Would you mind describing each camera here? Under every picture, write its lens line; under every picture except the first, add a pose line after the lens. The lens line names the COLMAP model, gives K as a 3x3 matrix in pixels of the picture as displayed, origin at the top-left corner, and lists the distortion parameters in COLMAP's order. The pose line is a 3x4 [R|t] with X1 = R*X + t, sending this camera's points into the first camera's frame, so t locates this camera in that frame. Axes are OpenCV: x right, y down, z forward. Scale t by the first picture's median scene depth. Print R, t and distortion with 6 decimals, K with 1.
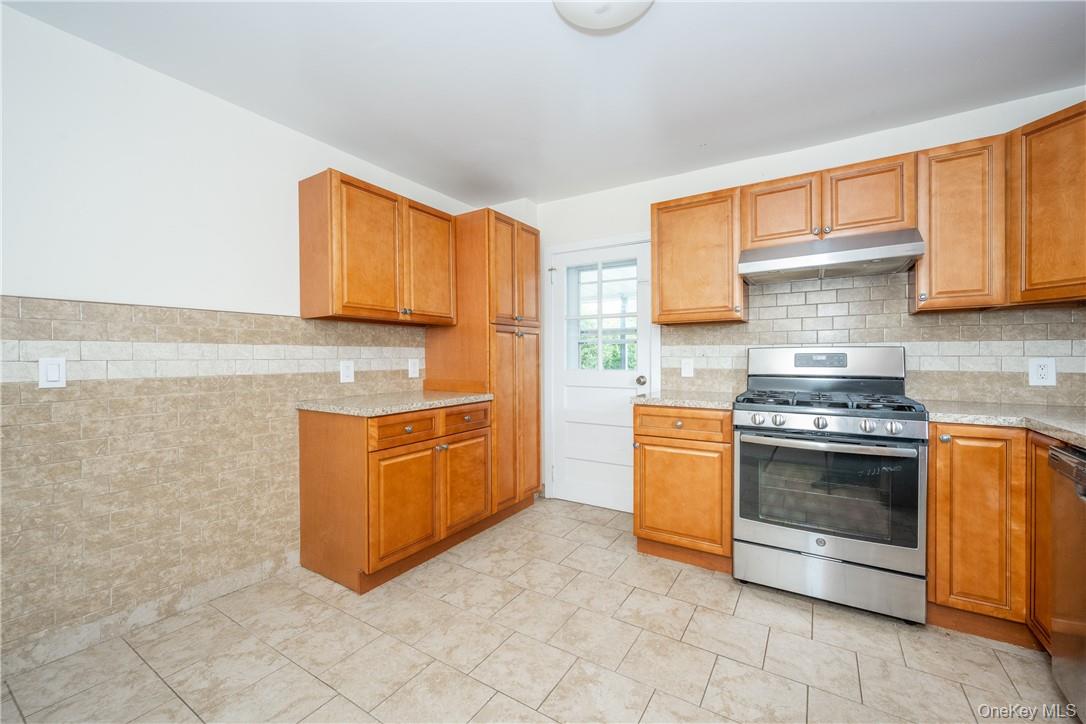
lens RADIAL K [[438.3, 0, 540.0], [0, 438.3, 359.6], [0, 0, 1]] dist [0.002522, -0.000469]
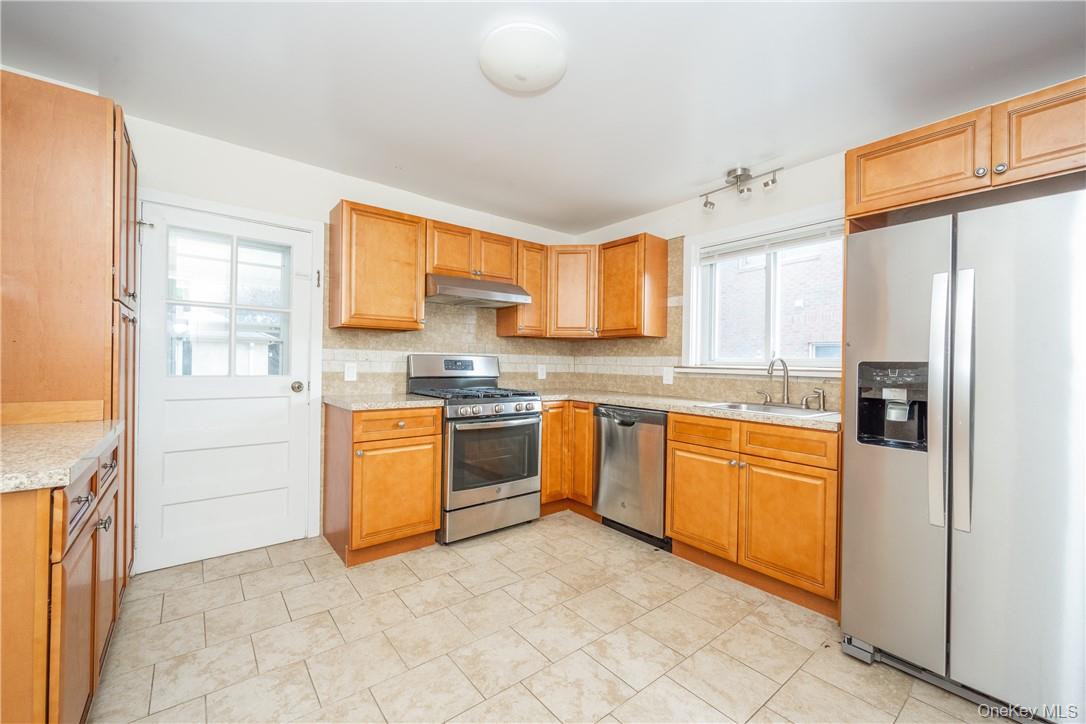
lens RADIAL K [[438.3, 0, 546.3], [0, 438.3, 363.6], [0, 0, 1]] dist [0.002522, -0.000469]
pose [[0.320311, 0.007789, 0.947280, -0.634949], [-0.010470, 0.999934, -0.004682, 0.000074], [-0.947254, -0.008418, 0.320372, 0.352782]]
